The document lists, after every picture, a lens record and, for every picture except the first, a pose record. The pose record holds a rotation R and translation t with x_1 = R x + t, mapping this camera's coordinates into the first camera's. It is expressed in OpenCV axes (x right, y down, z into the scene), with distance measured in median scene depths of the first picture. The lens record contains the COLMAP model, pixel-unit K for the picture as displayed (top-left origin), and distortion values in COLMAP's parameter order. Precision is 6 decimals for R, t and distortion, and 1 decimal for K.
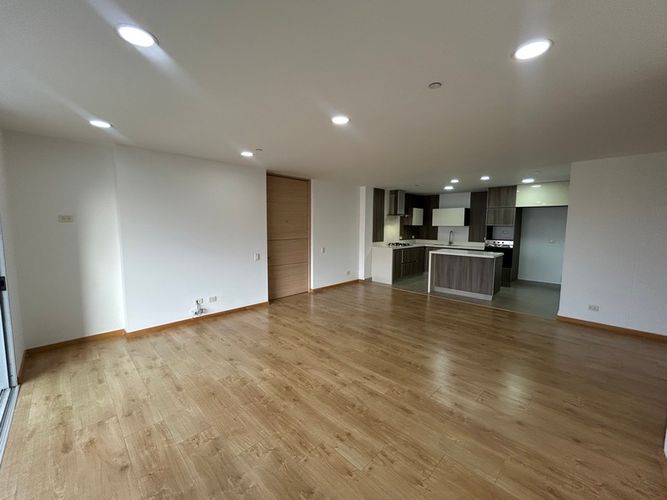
lens RADIAL K [[269.9, 0, 333.8], [0, 269.9, 249.3], [0, 0, 1]] dist [-0.000395, 0.001059]
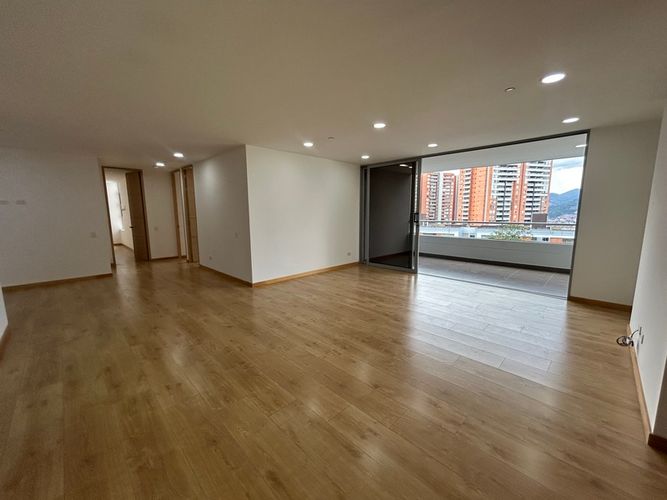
lens RADIAL K [[269.9, 0, 333.8], [0, 269.9, 249.3], [0, 0, 1]] dist [-0.000395, 0.001059]
pose [[-0.999992, -0.000972, 0.003987, 0.107227], [-0.000023, 0.972853, 0.231424, -0.073907], [-0.004104, 0.231422, -0.972845, 1.064556]]
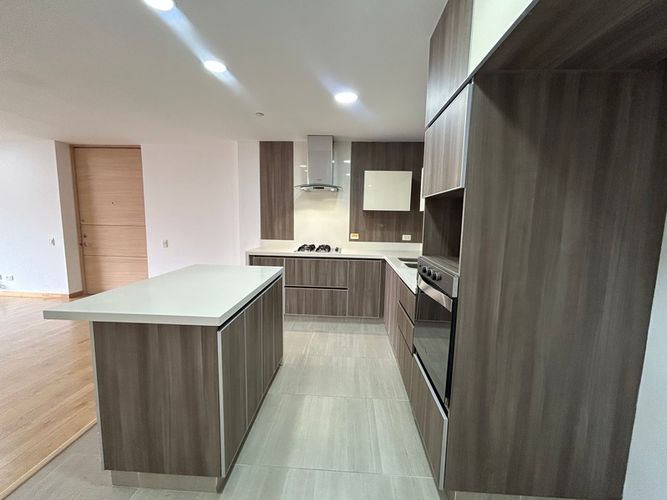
lens RADIAL K [[269.9, 0, 333.8], [0, 269.9, 249.3], [0, 0, 1]] dist [-0.000395, 0.001059]
pose [[0.659618, 0.096332, -0.745402, 0.815361], [-0.082135, 0.995052, 0.055913, -0.059834], [0.747100, 0.024343, 0.664266, 0.895195]]
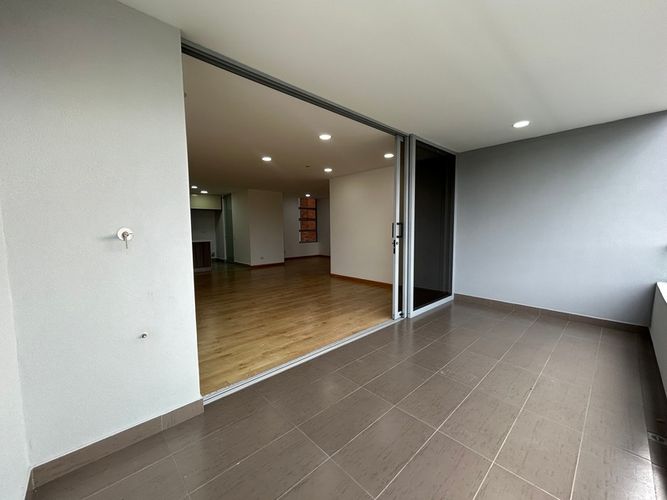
lens RADIAL K [[269.9, 0, 333.8], [0, 269.9, 249.3], [0, 0, 1]] dist [-0.000395, 0.001059]
pose [[0.036708, -0.087965, 0.995447, -0.804091], [0.099220, 0.991517, 0.083959, 0.014834], [-0.994388, 0.095686, 0.045125, 0.216309]]
